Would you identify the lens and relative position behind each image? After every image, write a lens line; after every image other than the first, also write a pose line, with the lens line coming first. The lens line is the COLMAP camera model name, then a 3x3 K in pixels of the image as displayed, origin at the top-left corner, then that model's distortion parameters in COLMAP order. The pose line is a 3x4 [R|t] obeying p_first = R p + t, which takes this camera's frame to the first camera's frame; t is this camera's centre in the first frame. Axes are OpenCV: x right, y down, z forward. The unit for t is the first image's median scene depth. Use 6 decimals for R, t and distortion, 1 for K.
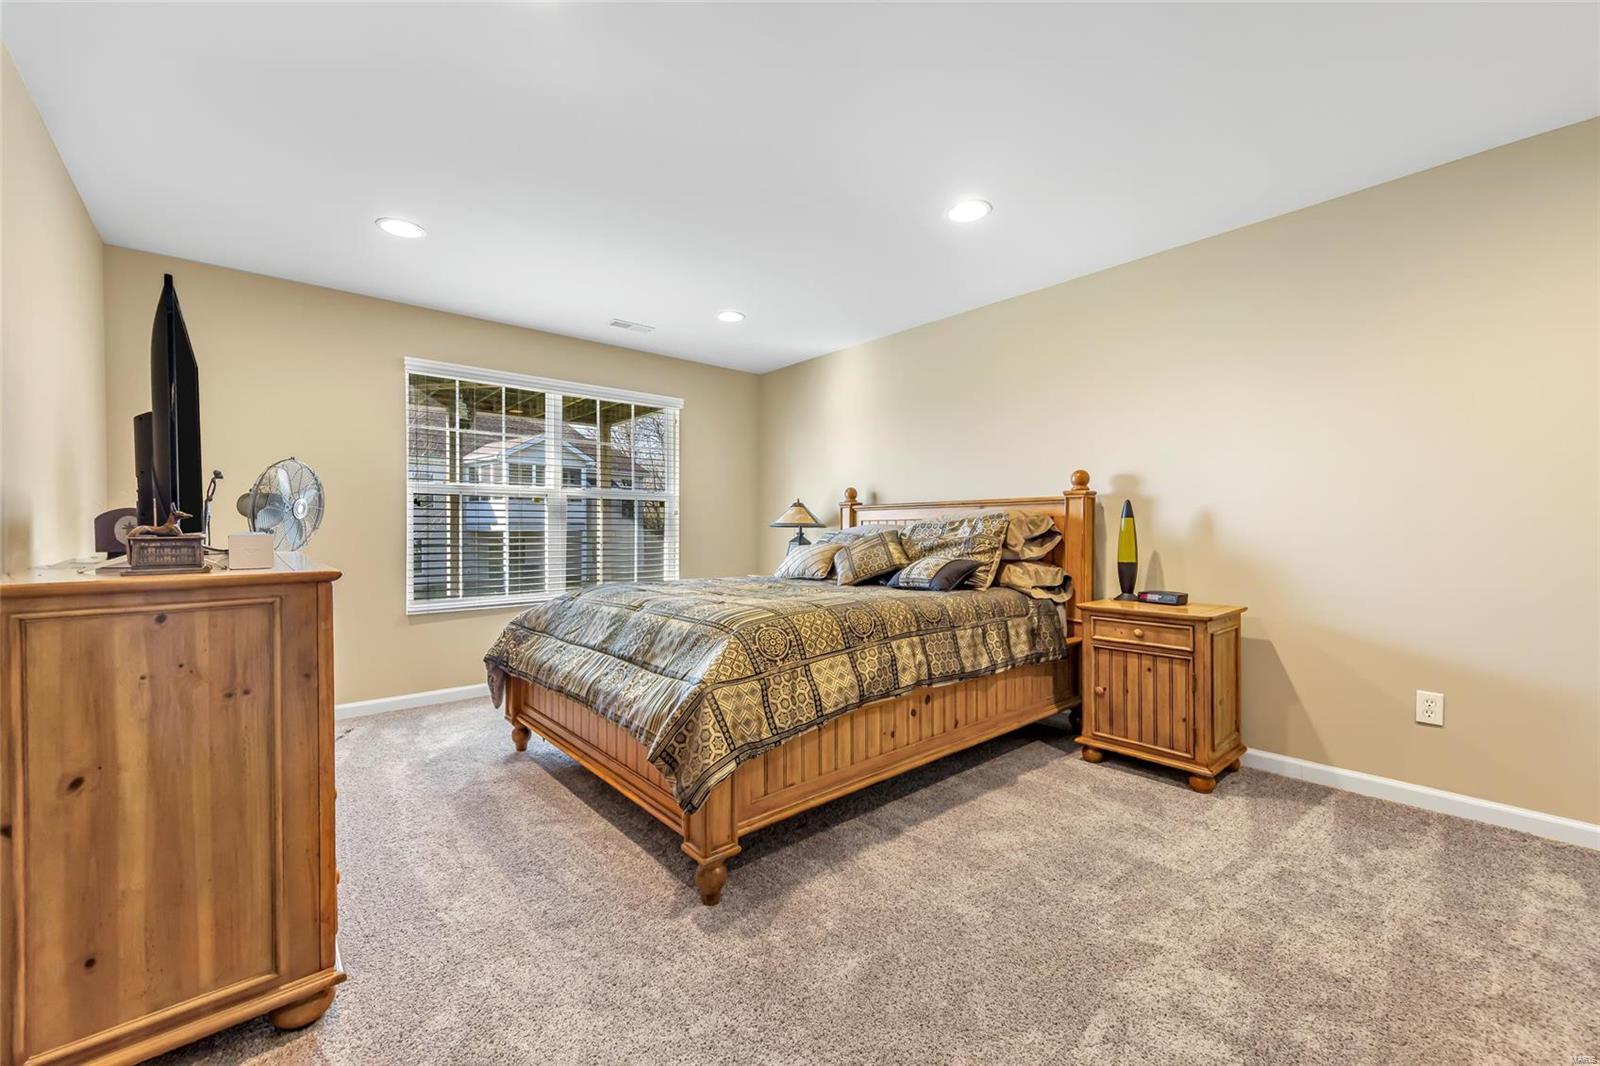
lens RADIAL K [[638.4, 0, 804.8], [0, 638.4, 535.2], [0, 0, 1]] dist [0.003502, 0.000187]
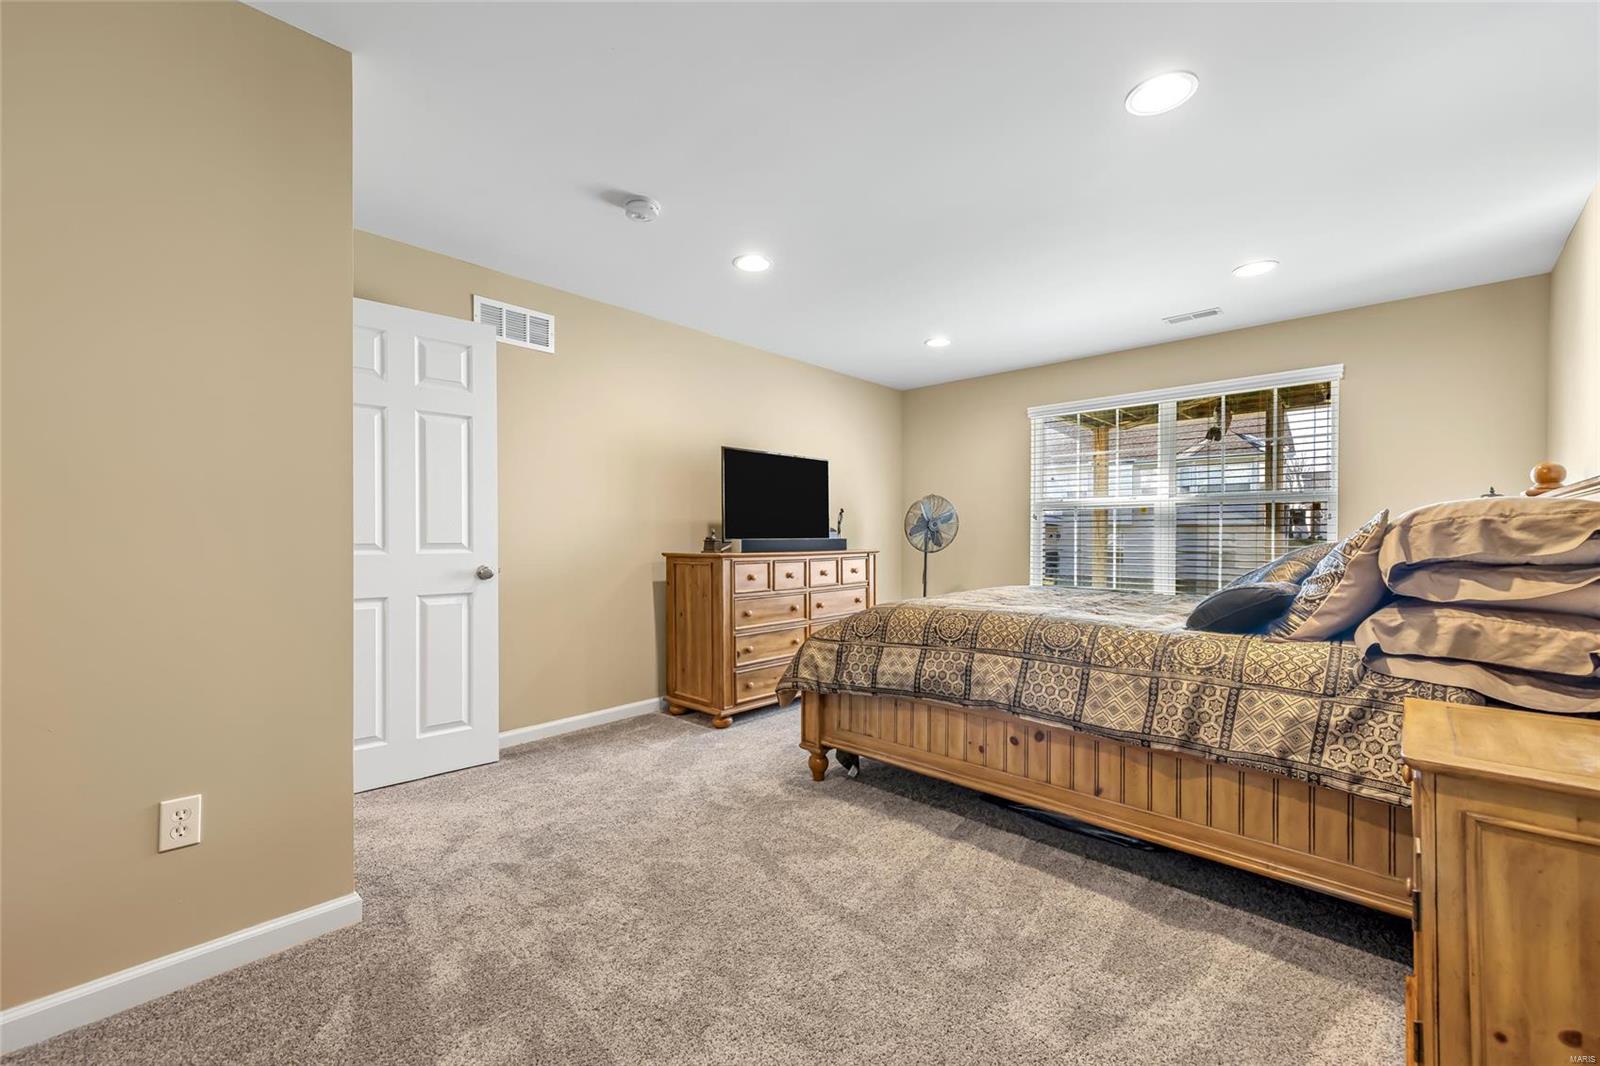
lens RADIAL K [[638.4, 0, 804.8], [0, 638.4, 535.2], [0, 0, 1]] dist [0.003502, 0.000187]
pose [[0.099098, 0.000403, -0.995078, 1.042168], [-0.005562, 0.999985, -0.000148, -0.012066], [0.995062, 0.005549, 0.099099, 0.612650]]
